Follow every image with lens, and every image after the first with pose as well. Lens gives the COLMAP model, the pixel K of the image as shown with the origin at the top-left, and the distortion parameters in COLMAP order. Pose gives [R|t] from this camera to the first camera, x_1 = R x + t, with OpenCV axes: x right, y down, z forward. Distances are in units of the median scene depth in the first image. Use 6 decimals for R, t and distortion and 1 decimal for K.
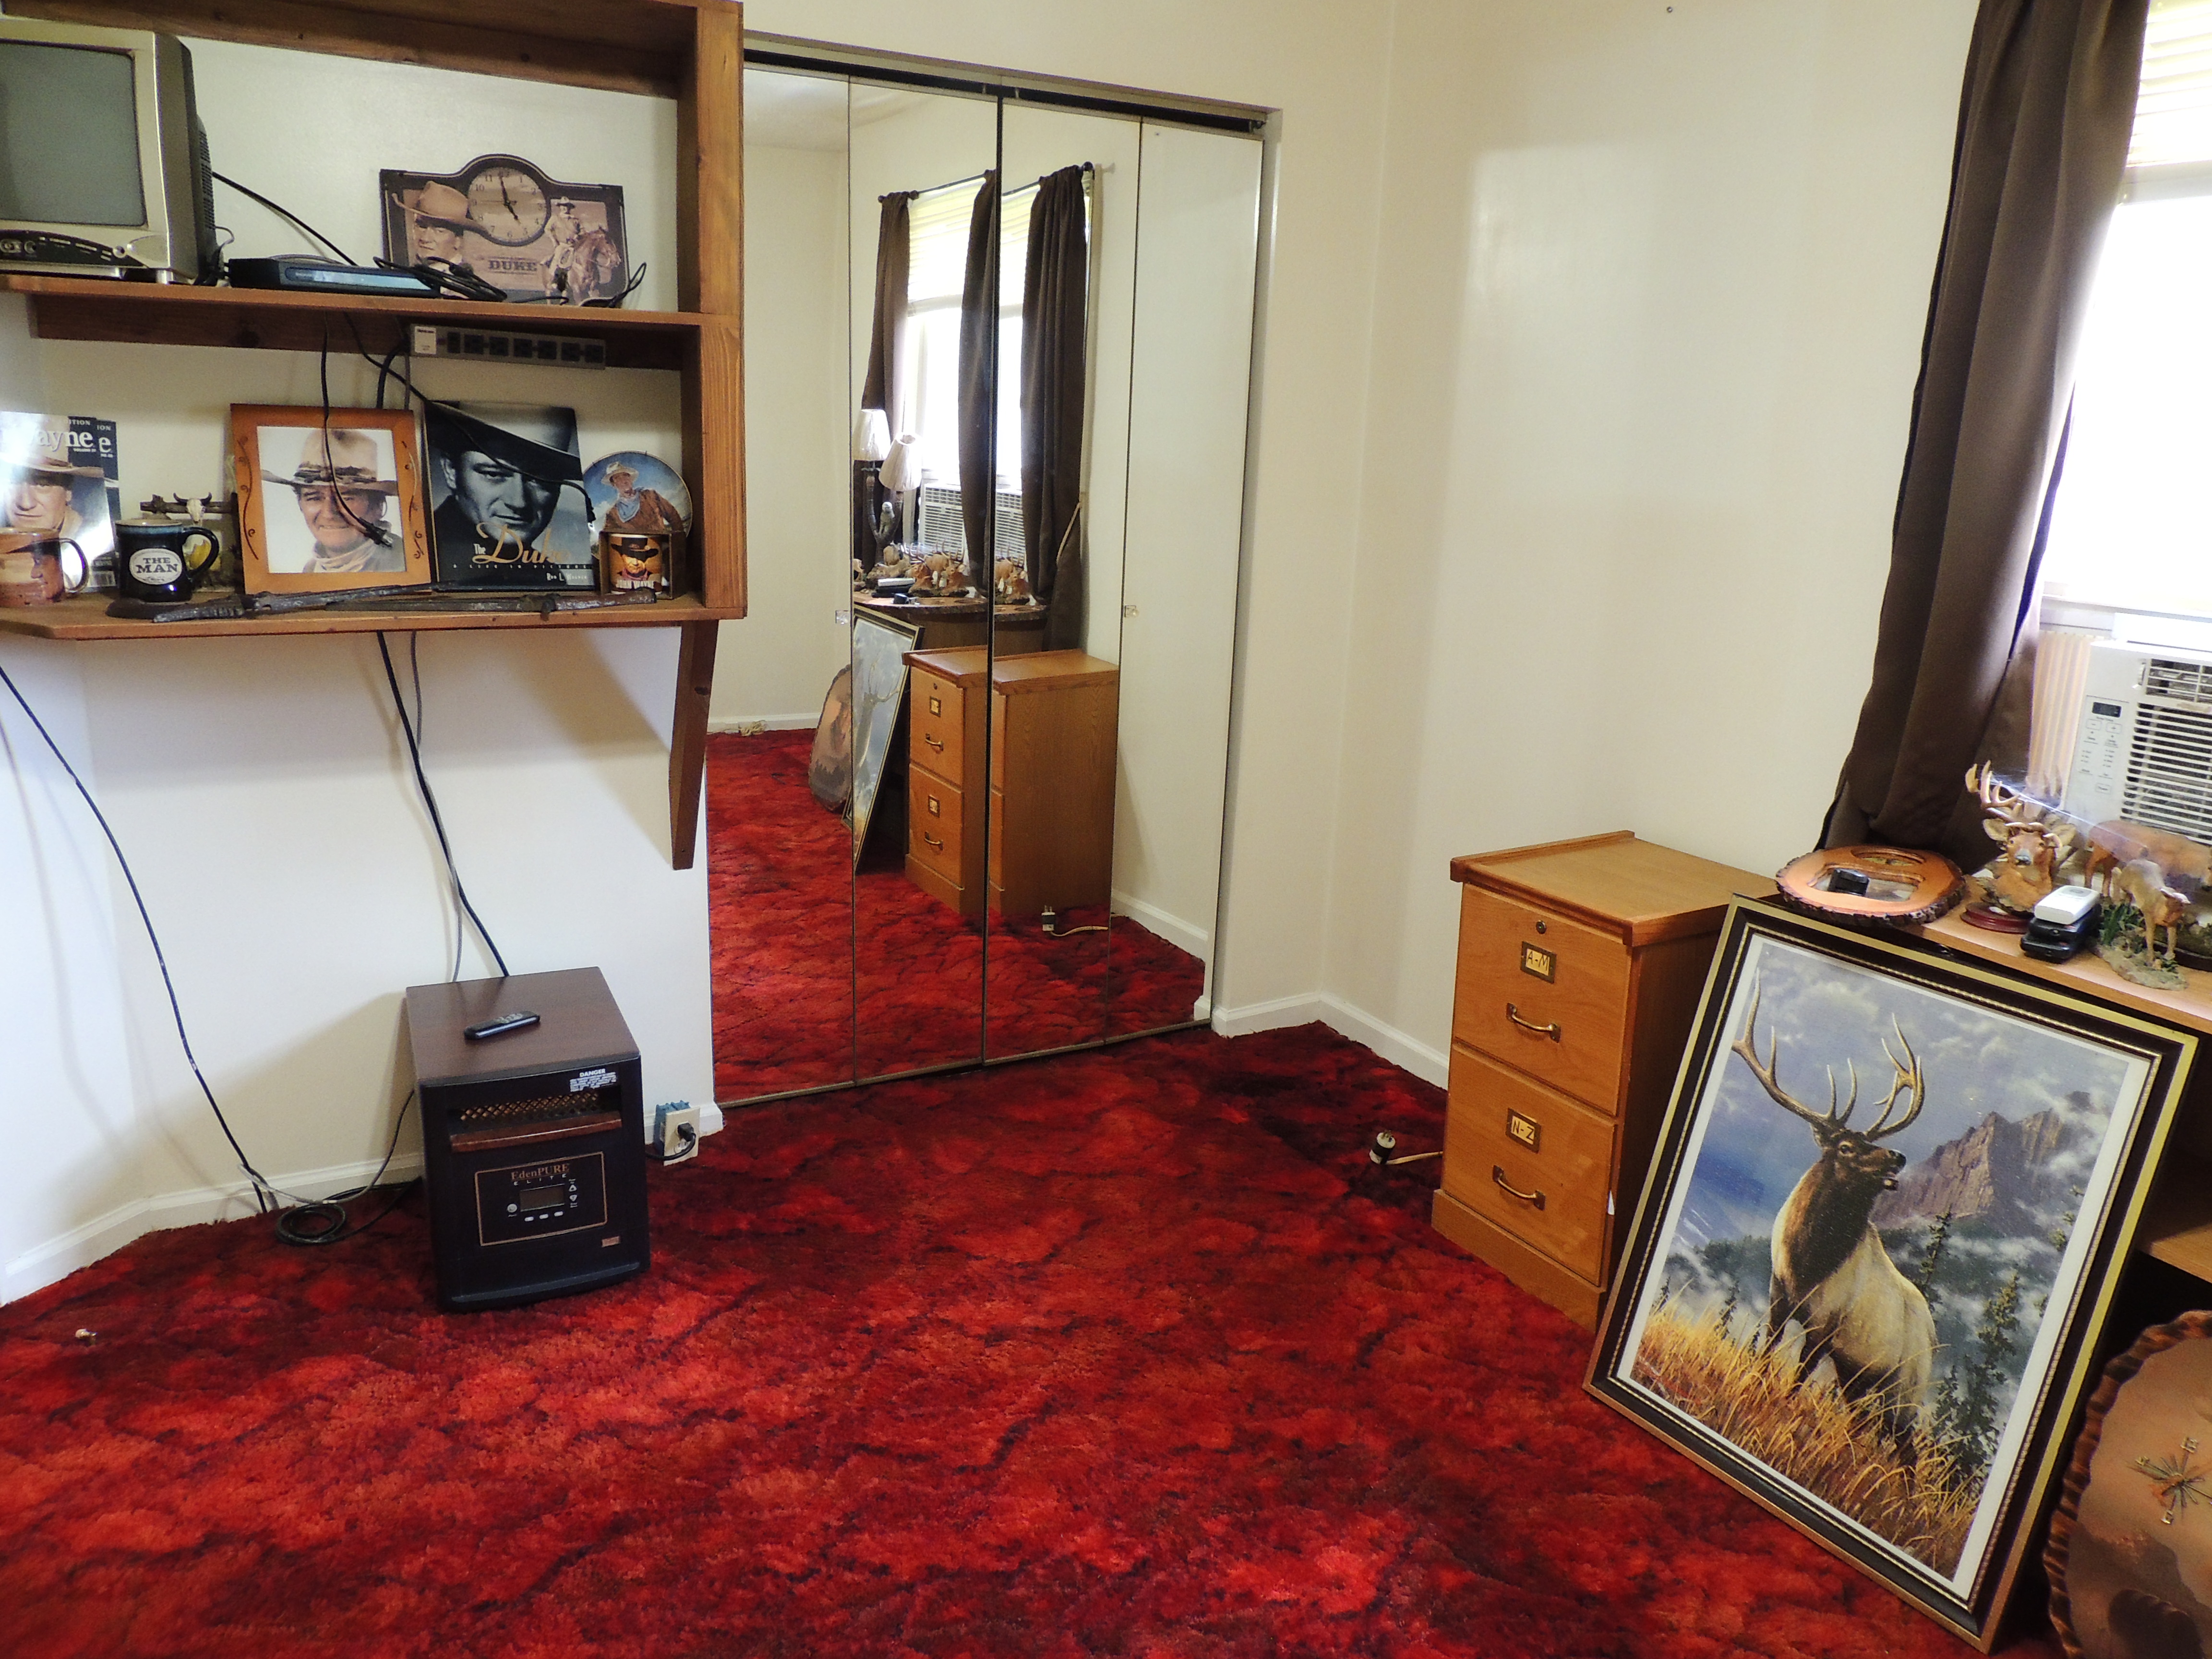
lens RADIAL K [[1569.6, 0, 1109.5], [0, 1569.6, 830.8], [0, 0, 1]] dist [-0.022482, 0.003572]
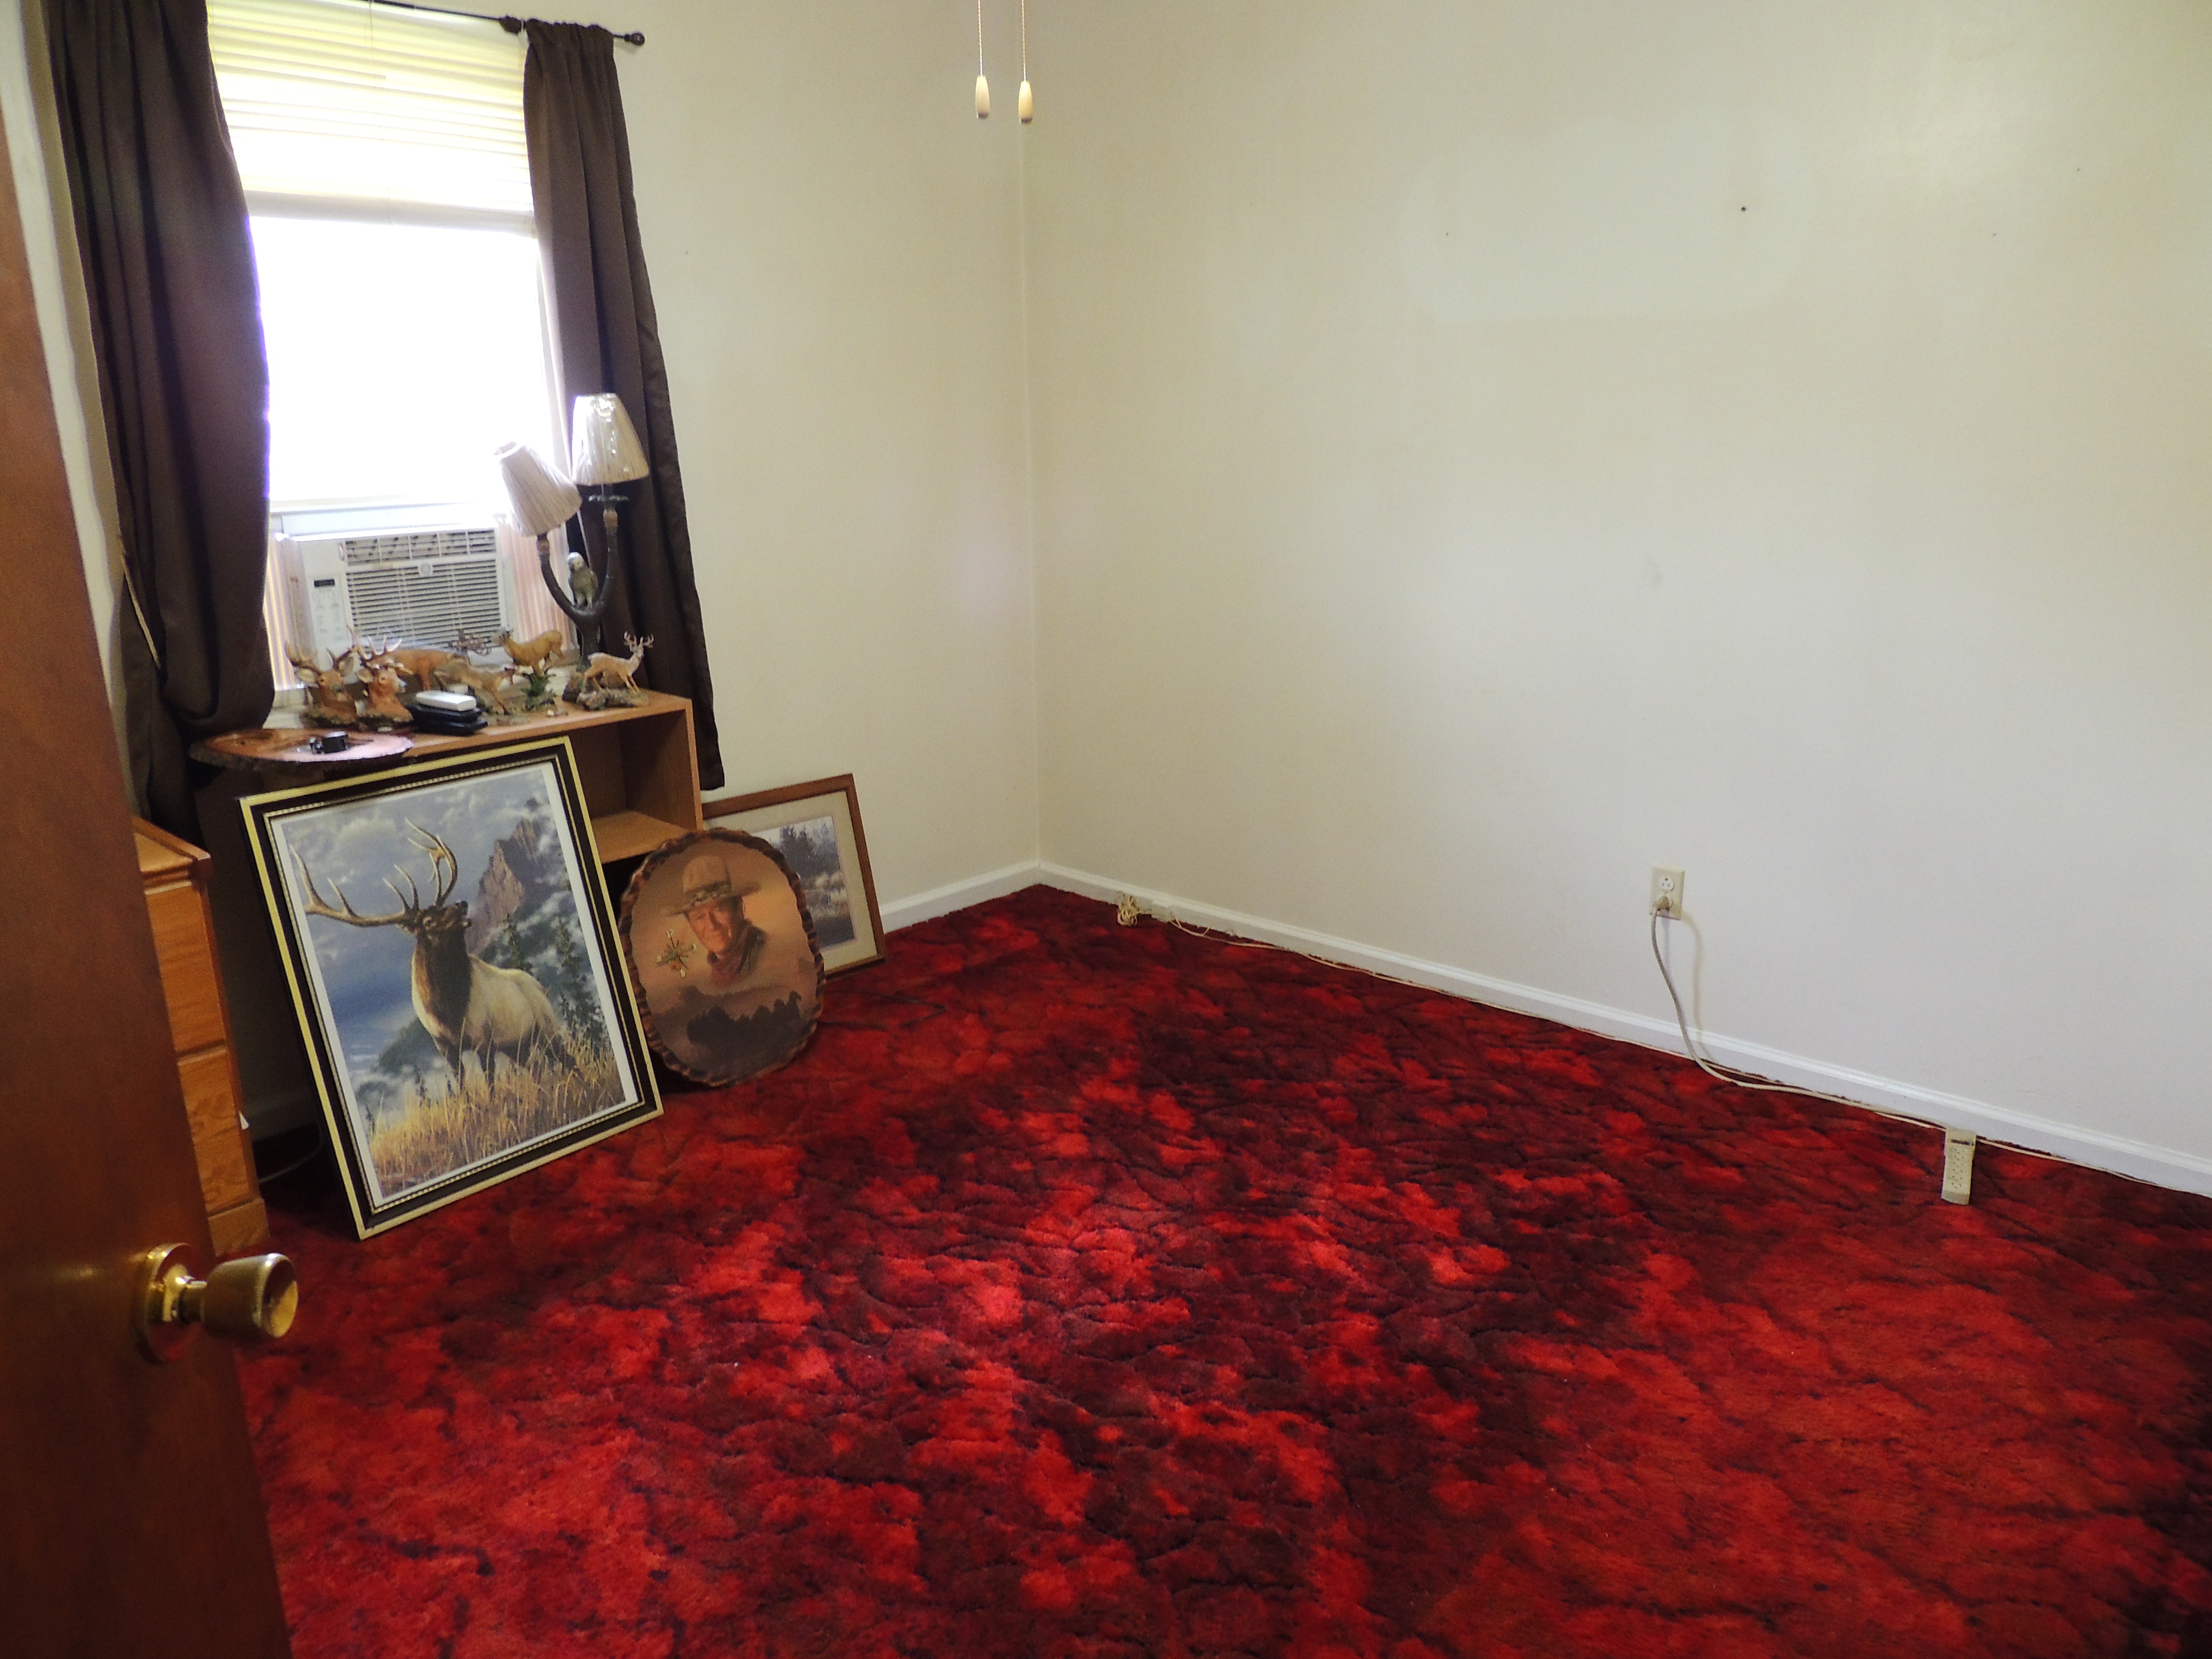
lens RADIAL K [[1569.6, 0, 1105.8], [0, 1569.6, 843.0], [0, 0, 1]] dist [-0.022482, 0.003572]
pose [[-0.321827, -0.288073, 0.901910, -0.910840], [0.237891, 0.897427, 0.371528, -0.219811], [-0.916425, 0.334124, -0.220286, 0.732509]]
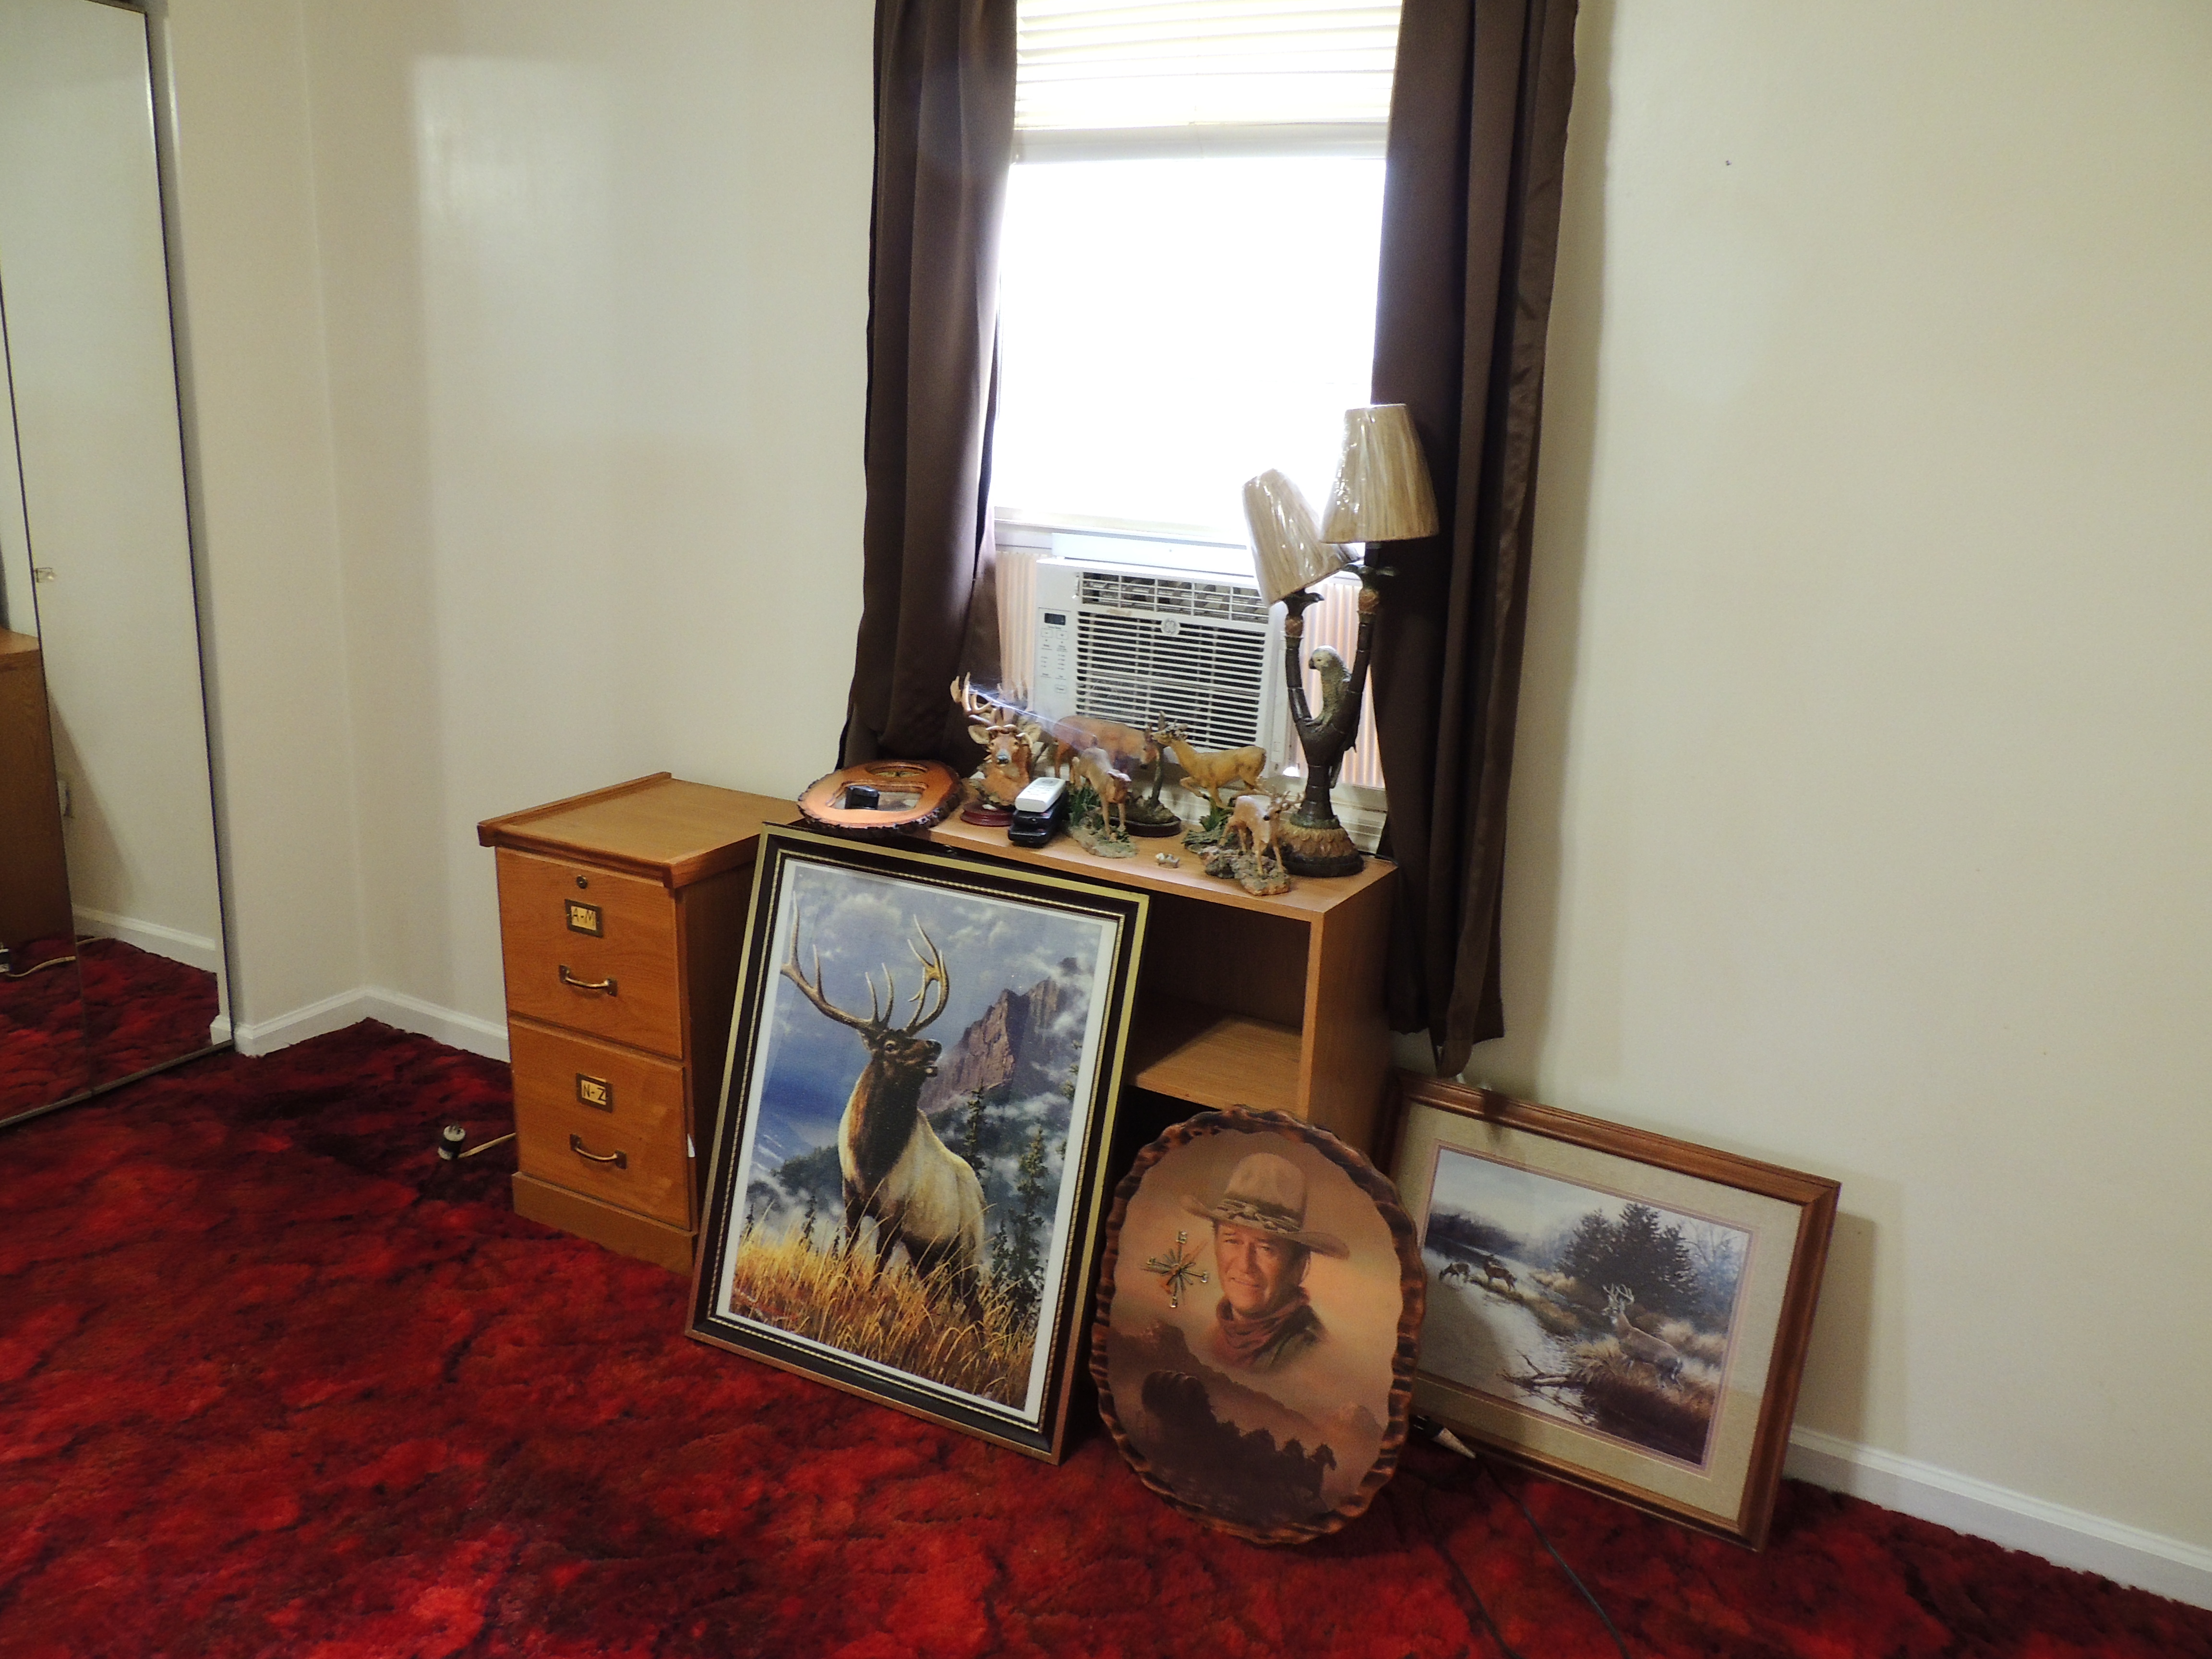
lens RADIAL K [[1569.6, 0, 1102.8], [0, 1569.6, 834.8], [0, 0, 1]] dist [-0.022482, 0.003572]
pose [[0.838252, -0.132234, 0.529006, 0.046242], [0.112601, 0.991218, 0.069346, 0.002388], [-0.533530, 0.001437, 0.845780, 0.018581]]
